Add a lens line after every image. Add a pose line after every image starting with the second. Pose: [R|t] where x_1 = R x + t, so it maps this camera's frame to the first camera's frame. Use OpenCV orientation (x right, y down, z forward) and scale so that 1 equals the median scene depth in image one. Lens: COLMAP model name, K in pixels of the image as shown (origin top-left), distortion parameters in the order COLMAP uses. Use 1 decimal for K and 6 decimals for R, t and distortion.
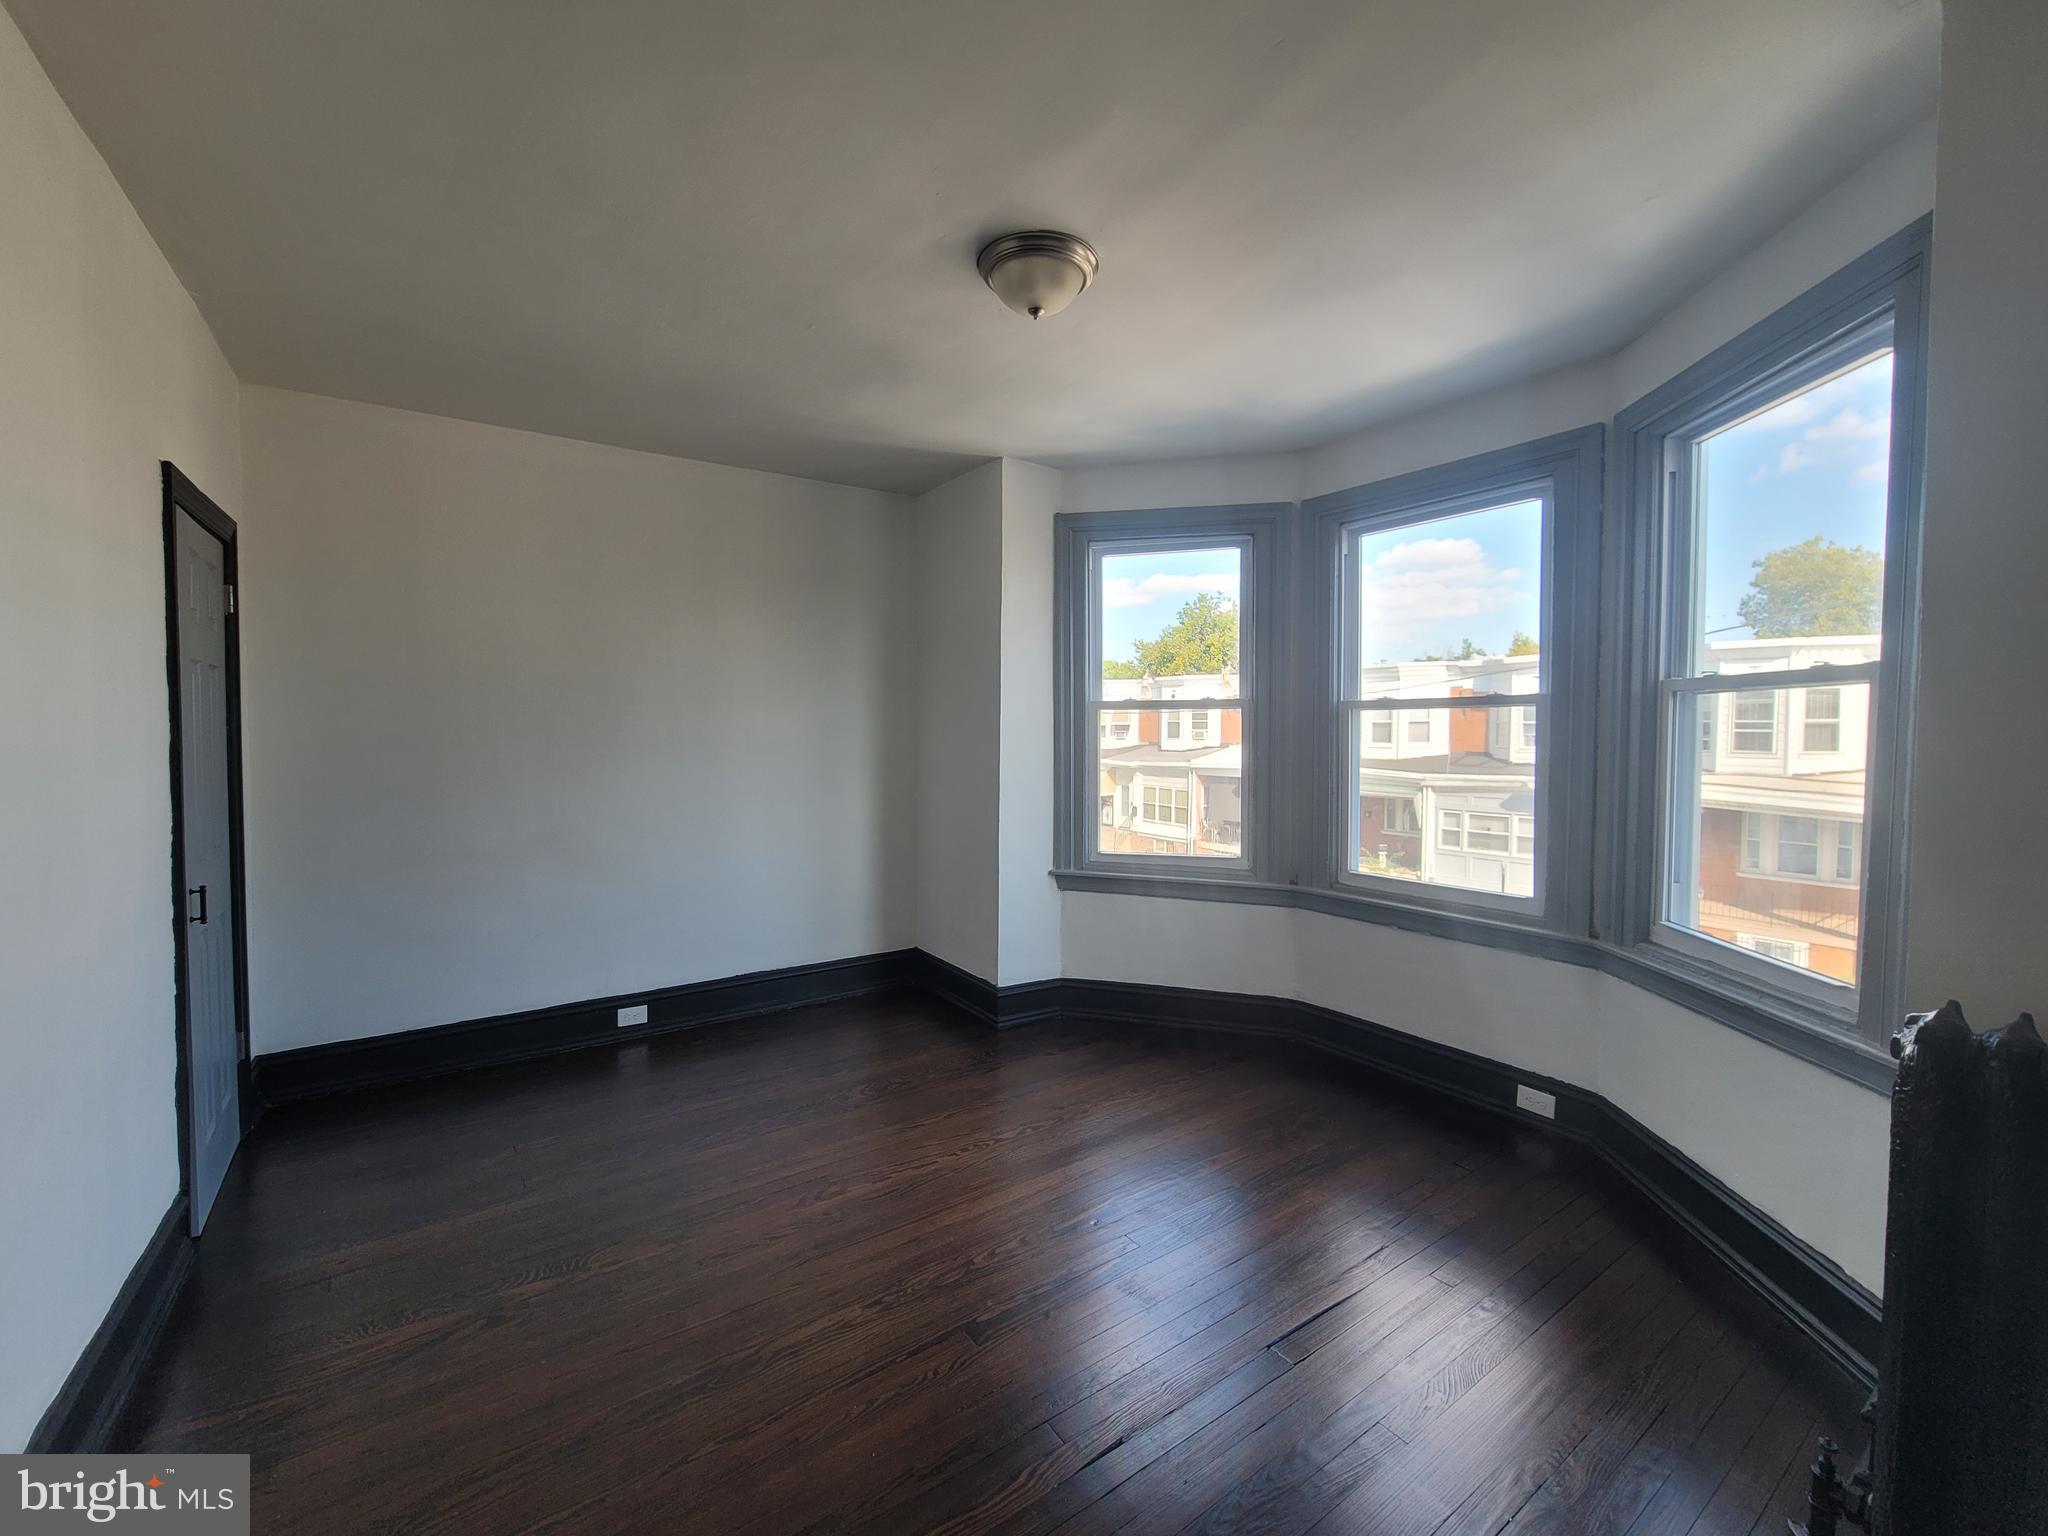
lens RADIAL K [[846.3, 0, 1024.0], [0, 846.3, 768.0], [0, 0, 1]] dist [-0.000123, -0.000027]
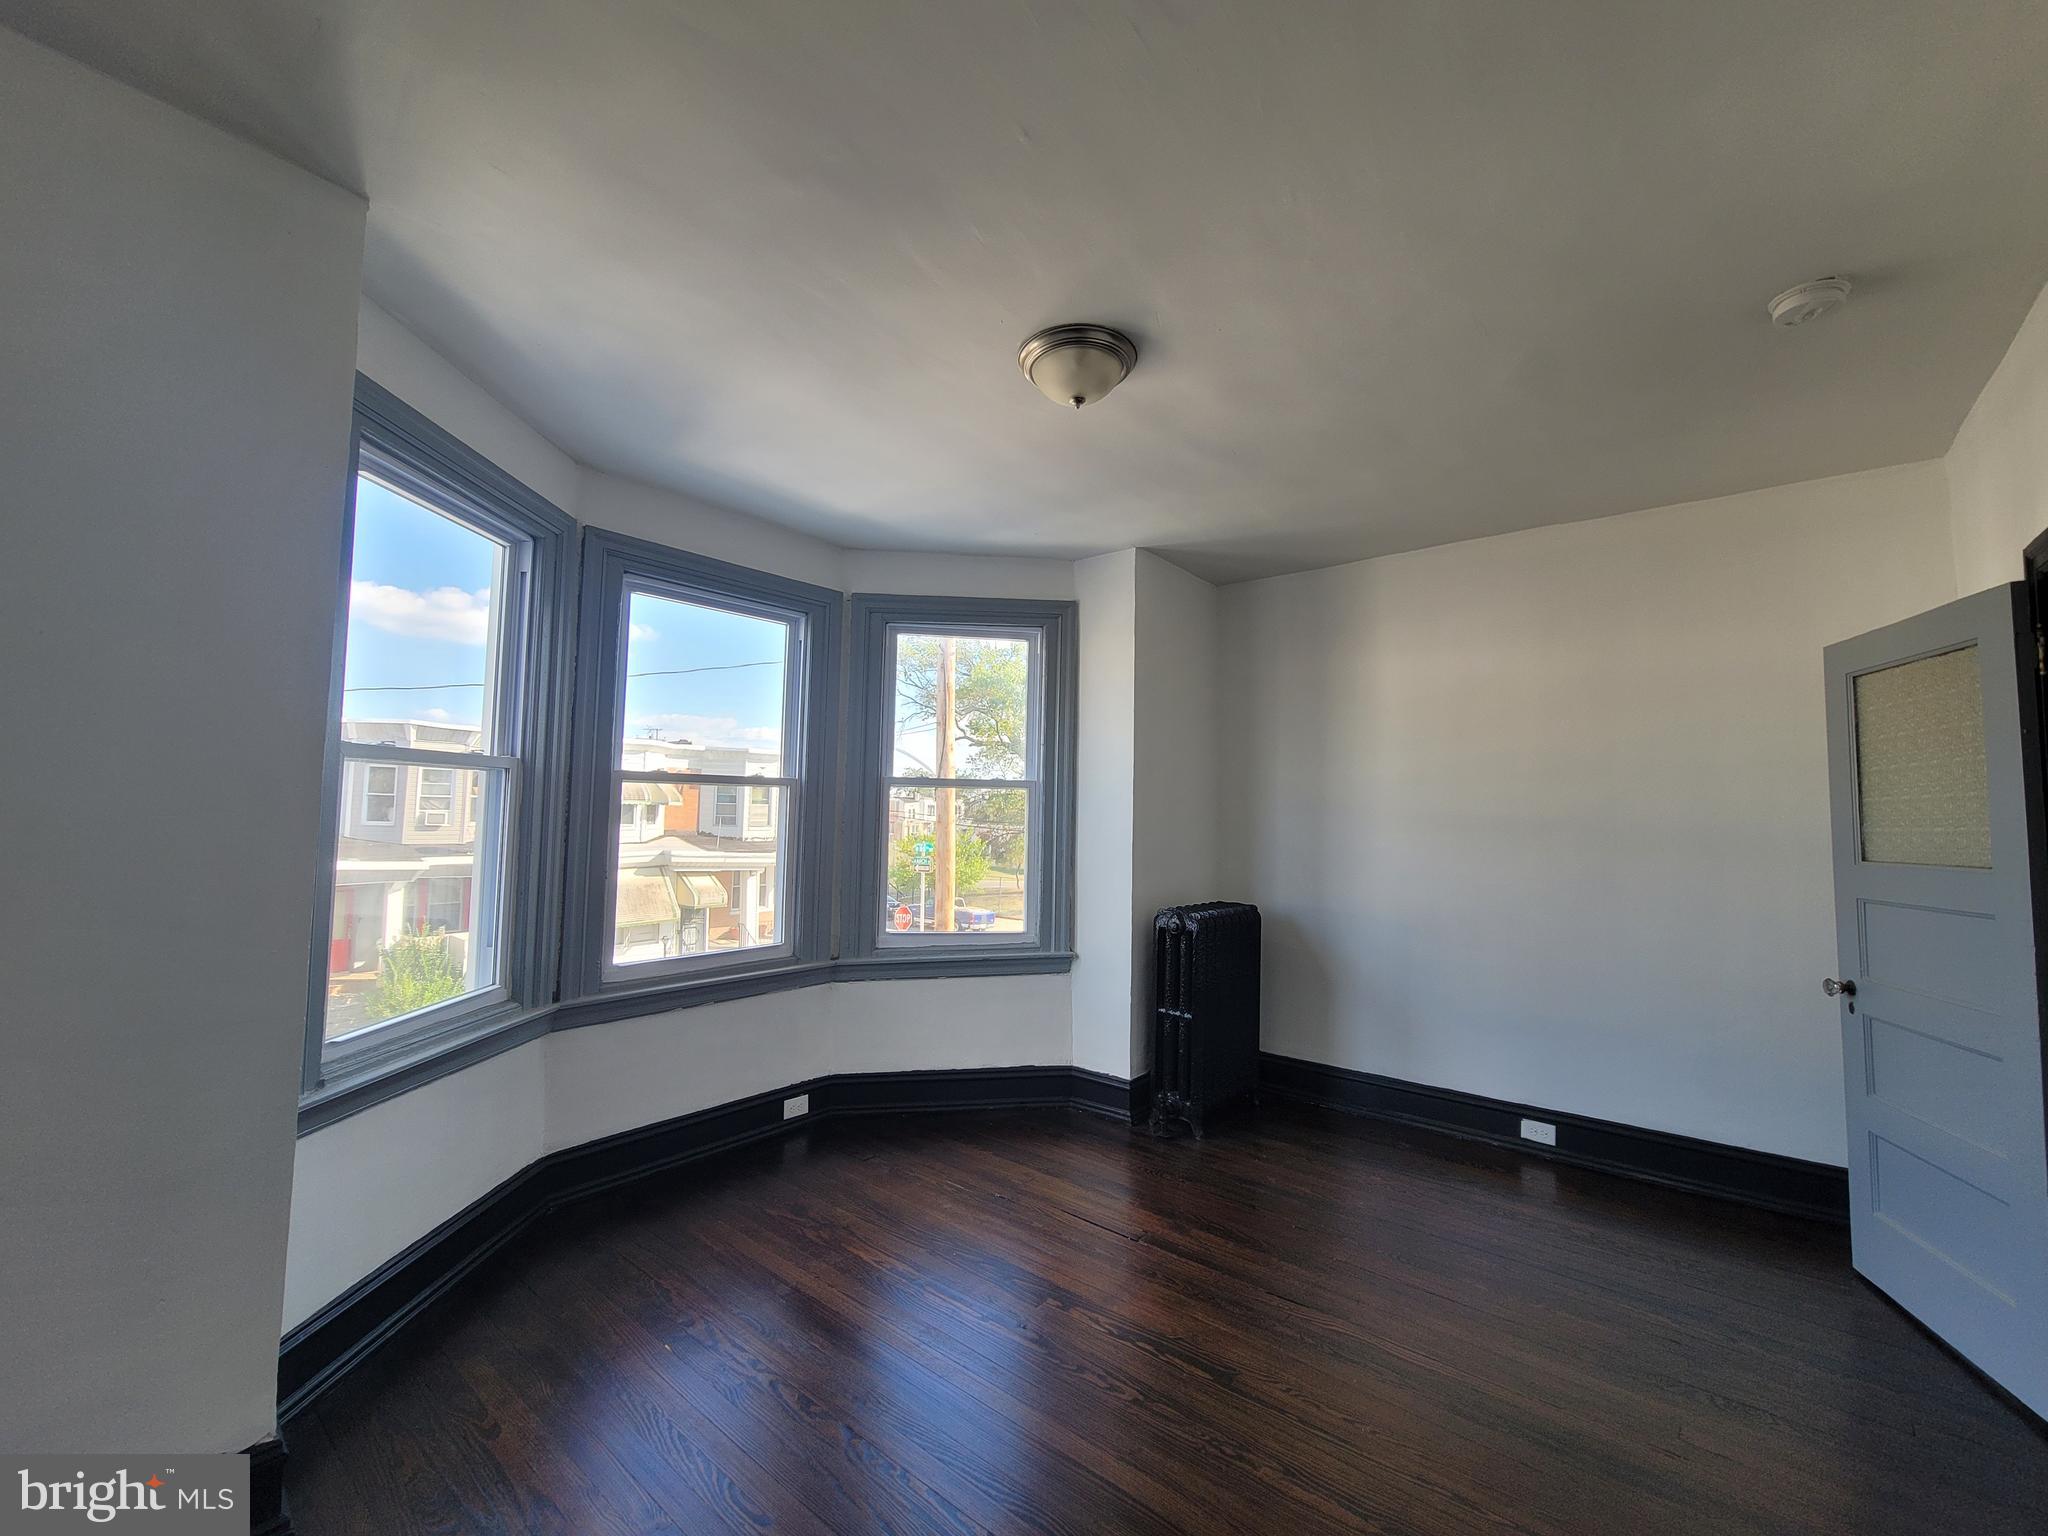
lens RADIAL K [[829.7, 0, 1024.0], [0, 829.7, 768.0], [0, 0, 1]] dist [0.000404, 0.000064]
pose [[-0.267139, 0.049648, 0.962378, -0.676424], [0.024762, 0.998696, -0.044648, -0.039212], [-0.963340, 0.011903, -0.268020, 0.991303]]
